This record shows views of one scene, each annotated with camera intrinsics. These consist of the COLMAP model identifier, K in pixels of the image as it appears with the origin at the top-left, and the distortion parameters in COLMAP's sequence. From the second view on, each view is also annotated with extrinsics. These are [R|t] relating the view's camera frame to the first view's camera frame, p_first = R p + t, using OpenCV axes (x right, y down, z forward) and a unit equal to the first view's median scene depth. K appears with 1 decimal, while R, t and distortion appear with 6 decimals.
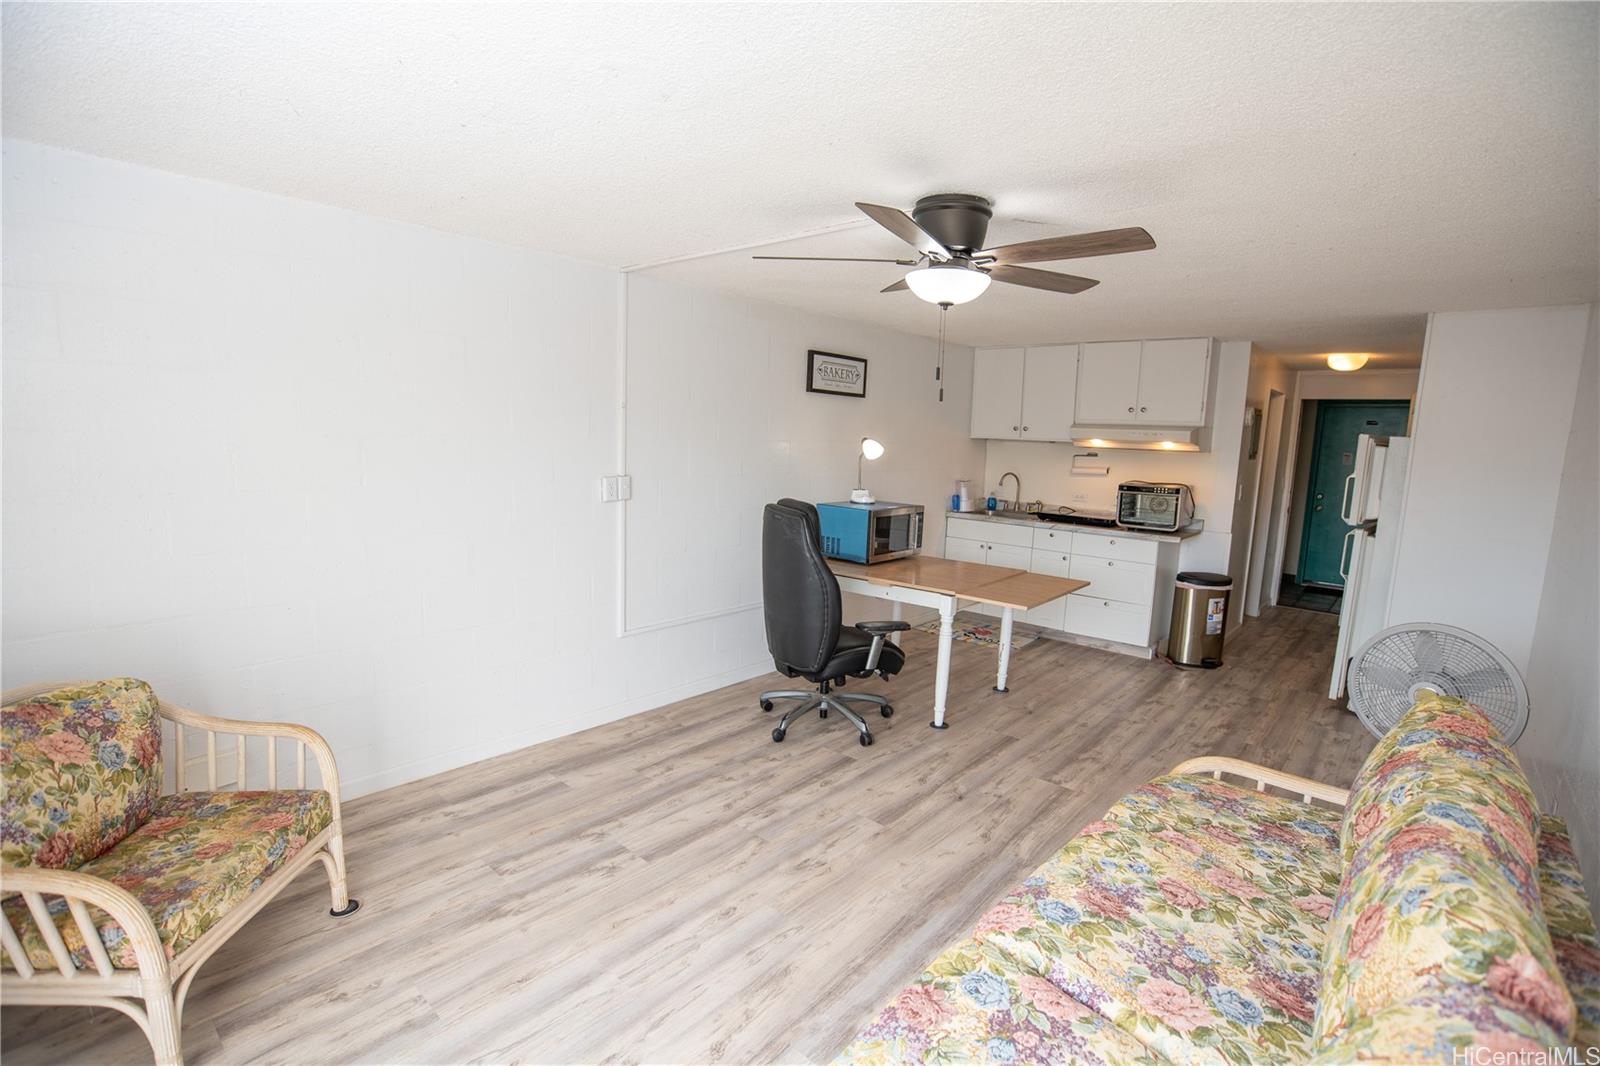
lens RADIAL K [[736.1, 0, 799.1], [0, 736.1, 539.0], [0, 0, 1]] dist [-0.038101, 0.001975]
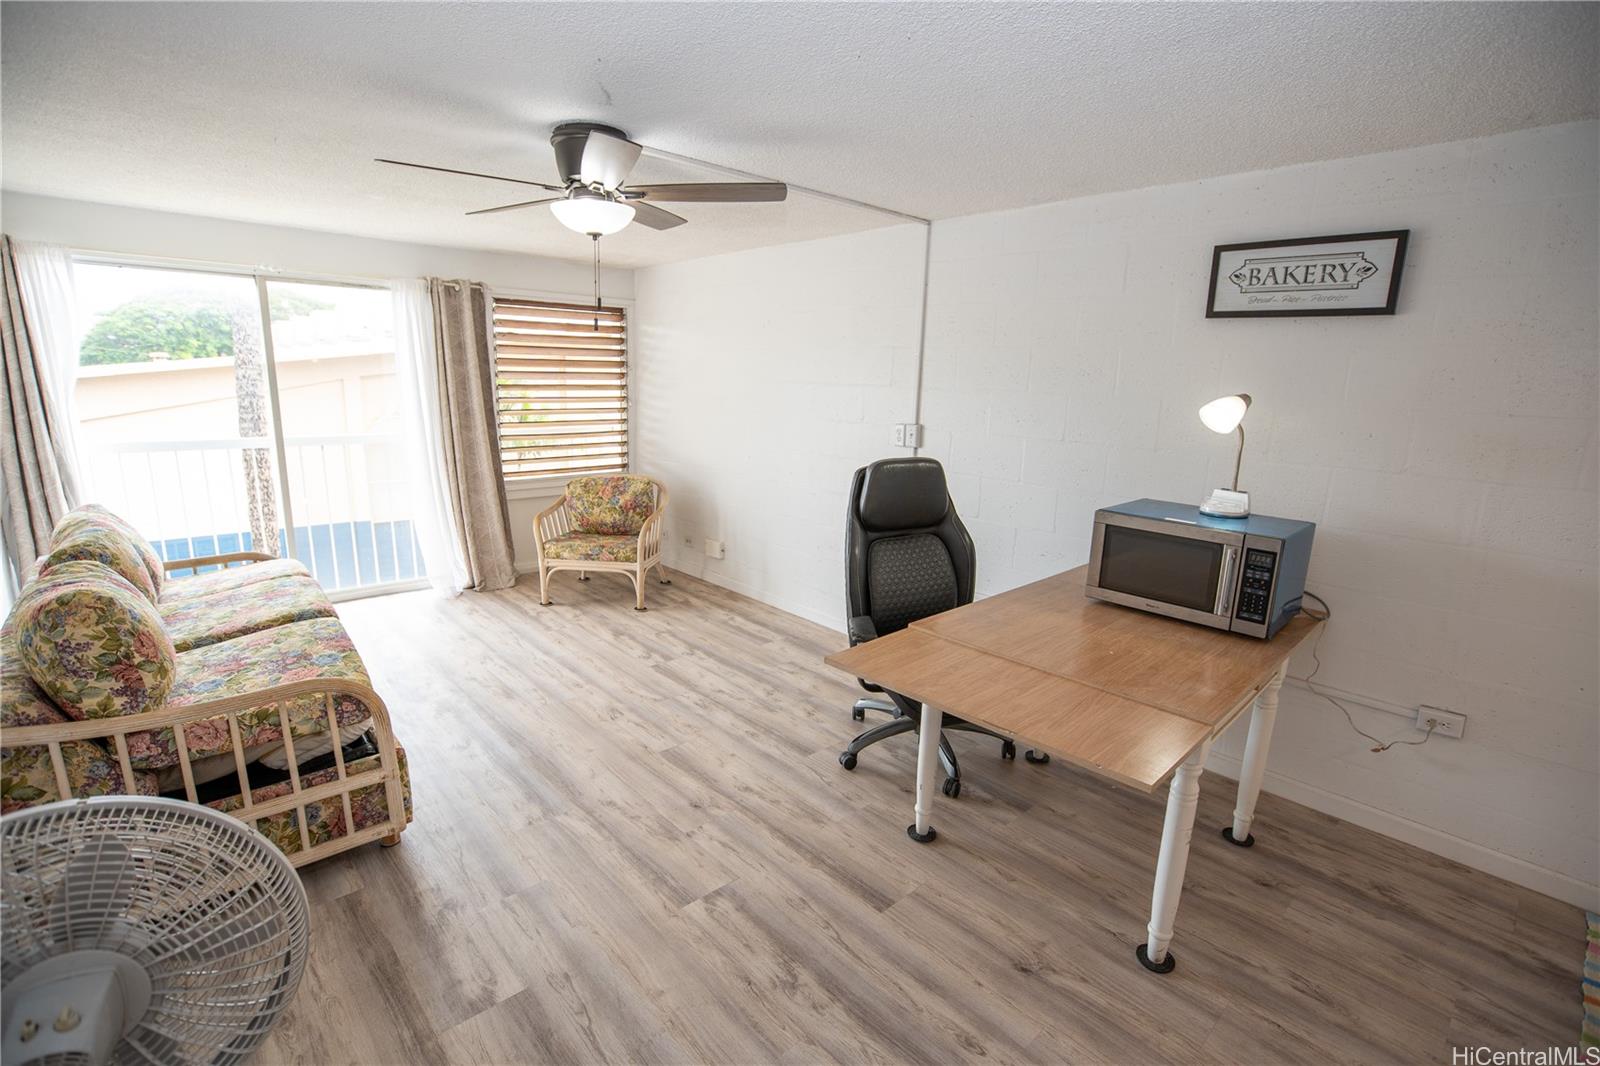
lens RADIAL K [[736.1, 0, 808.6], [0, 736.1, 532.4], [0, 0, 1]] dist [-0.038101, 0.001975]
pose [[-0.090606, 0.166852, -0.981810, 0.905811], [-0.178772, 0.967126, 0.180855, -0.110303], [0.979710, 0.191906, -0.057799, 1.038823]]
